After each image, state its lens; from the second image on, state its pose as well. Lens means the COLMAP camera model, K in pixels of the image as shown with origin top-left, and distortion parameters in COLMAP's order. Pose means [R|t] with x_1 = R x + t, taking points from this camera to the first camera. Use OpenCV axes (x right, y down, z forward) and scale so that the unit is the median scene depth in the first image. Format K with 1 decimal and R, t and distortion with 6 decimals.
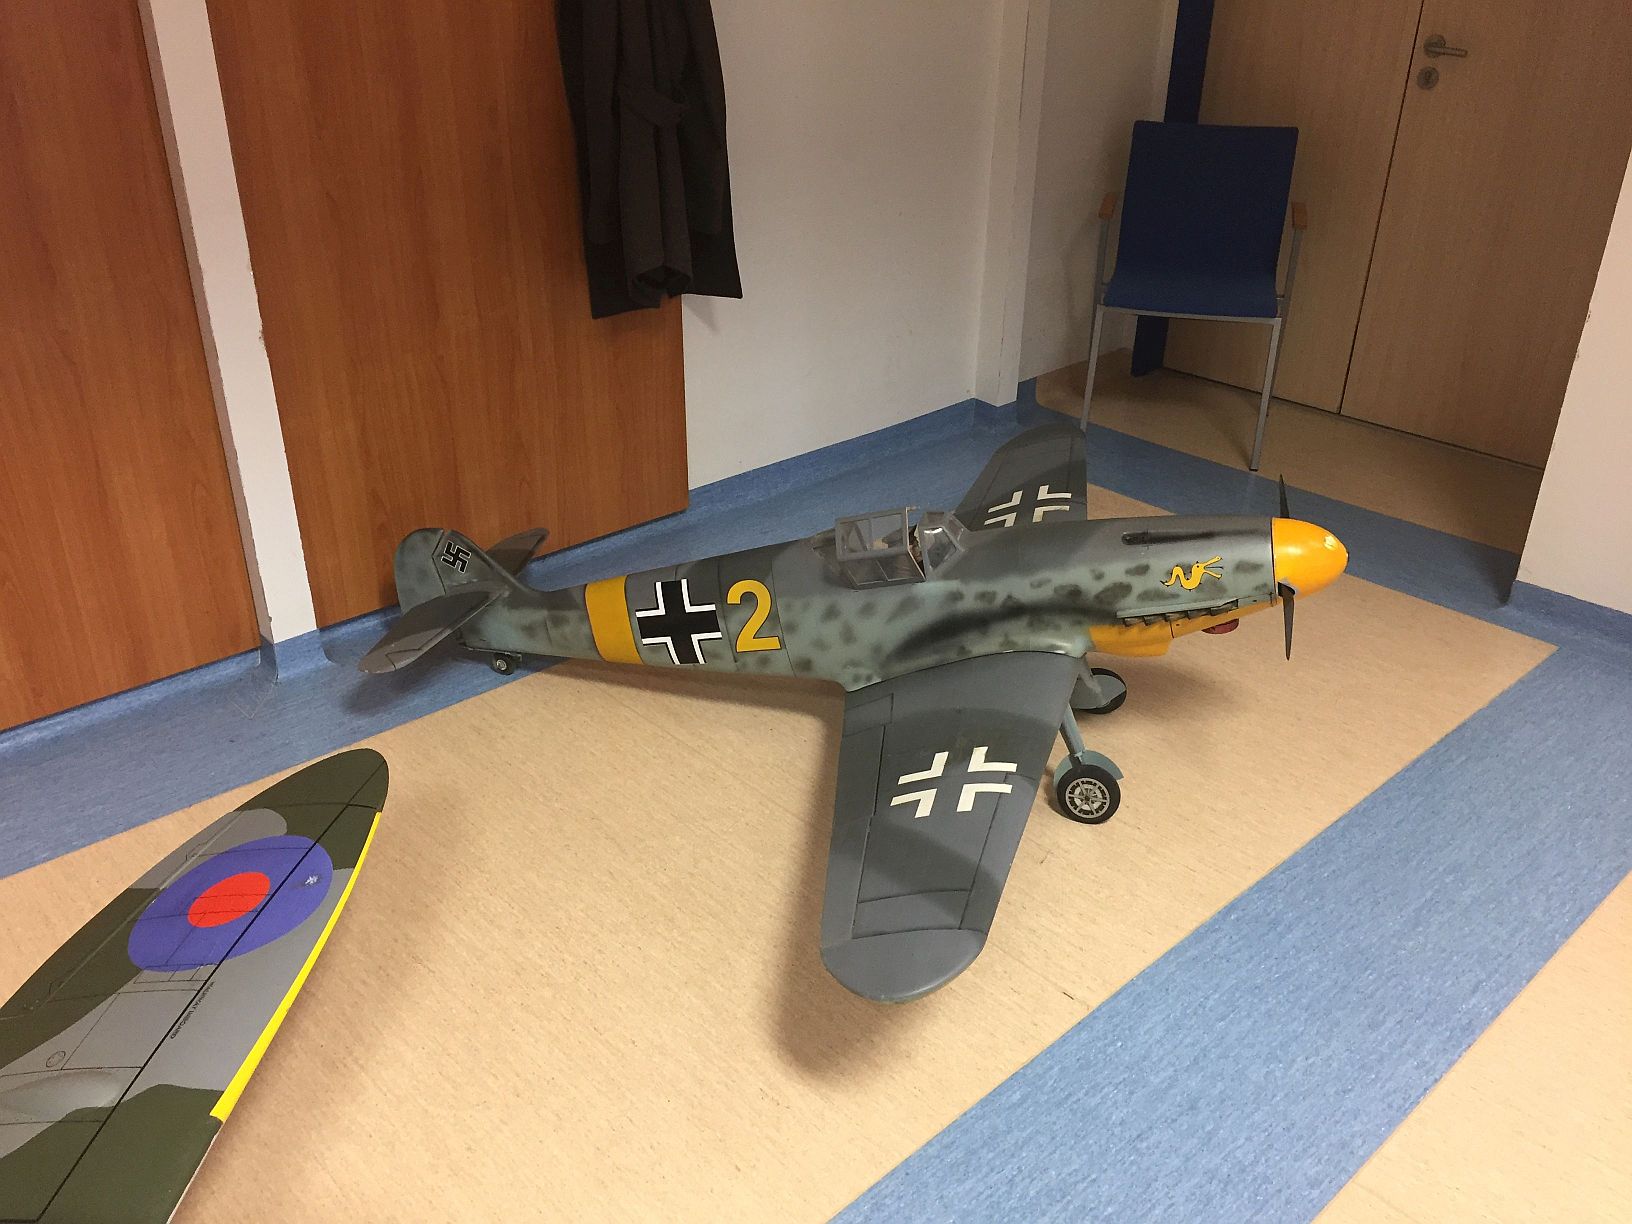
lens RADIAL K [[1420.8, 0, 818.7], [0, 1420.8, 615.8], [0, 0, 1]] dist [0.012130, 0.005968]
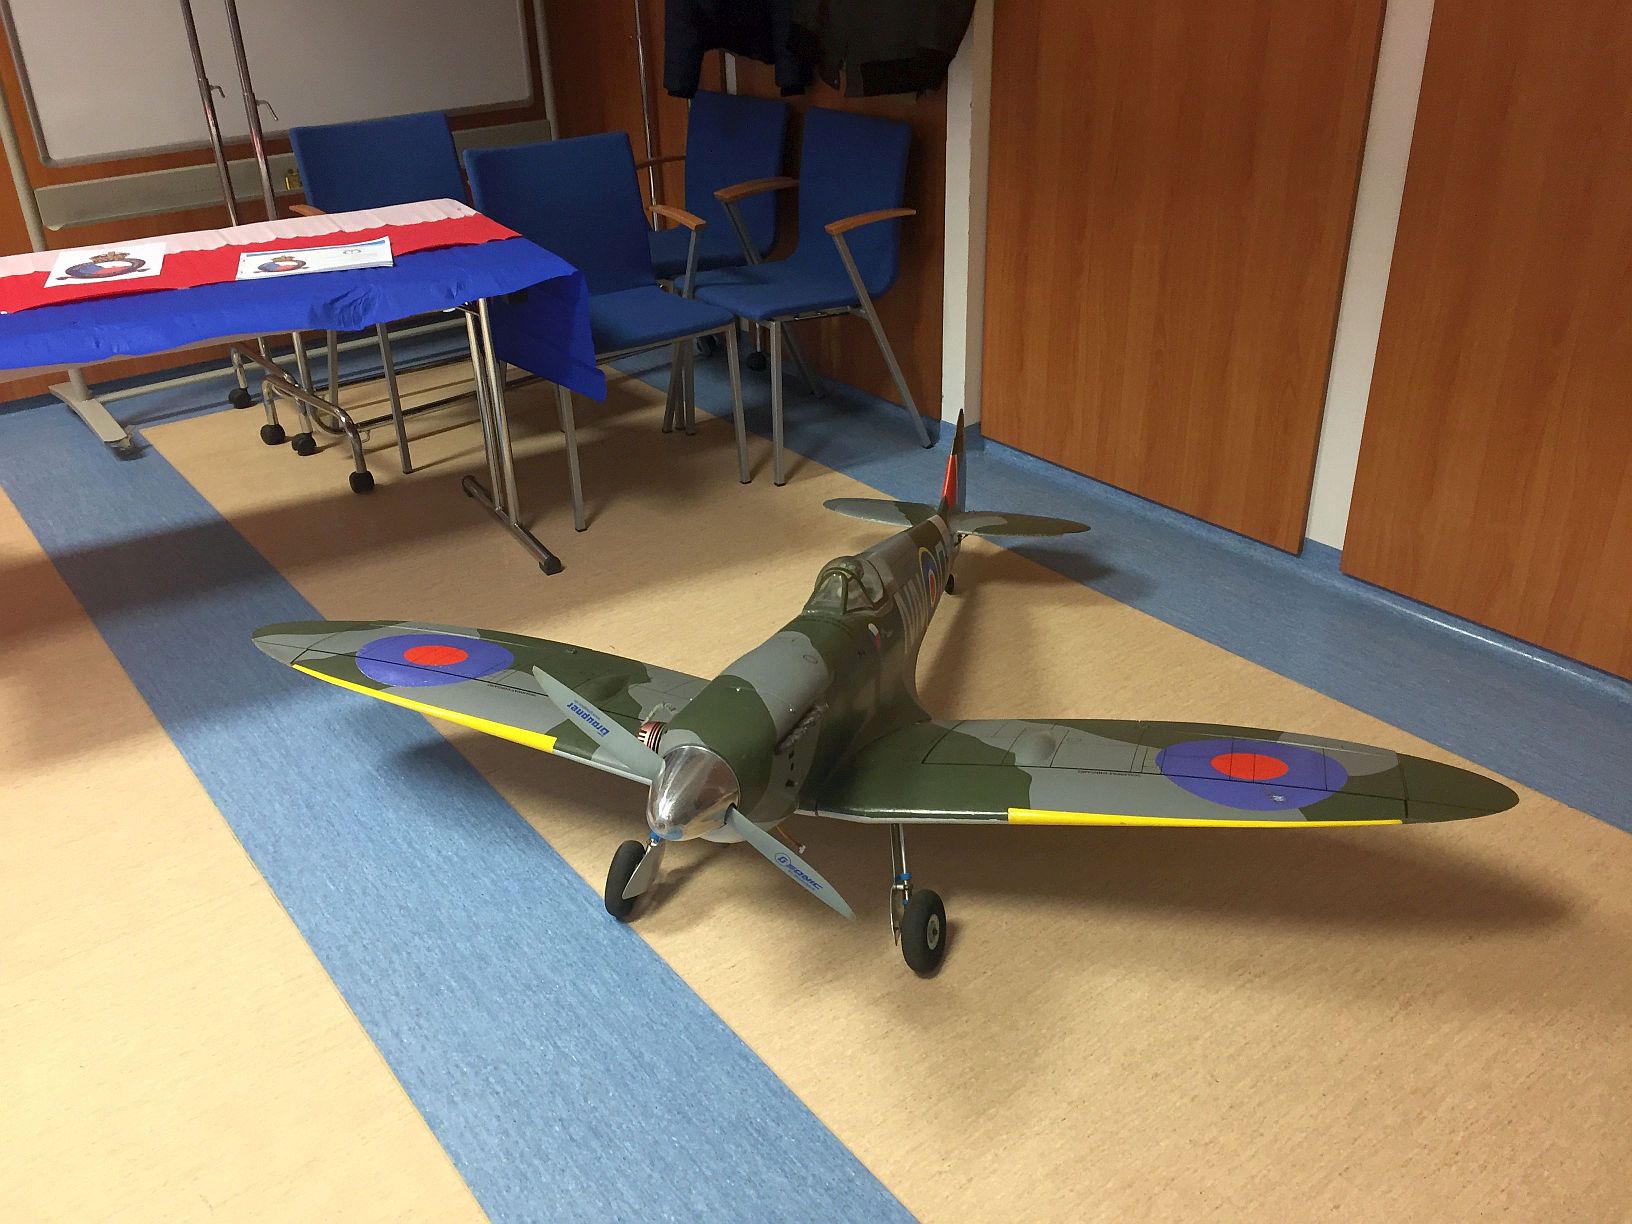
lens RADIAL K [[1420.8, 0, 819.8], [0, 1420.8, 609.6], [0, 0, 1]] dist [0.012130, 0.005968]
pose [[-0.109063, 0.450428, -0.886126, 0.514816], [-0.439288, 0.777832, 0.449448, -0.230229], [0.891702, 0.438282, 0.113035, 0.500287]]
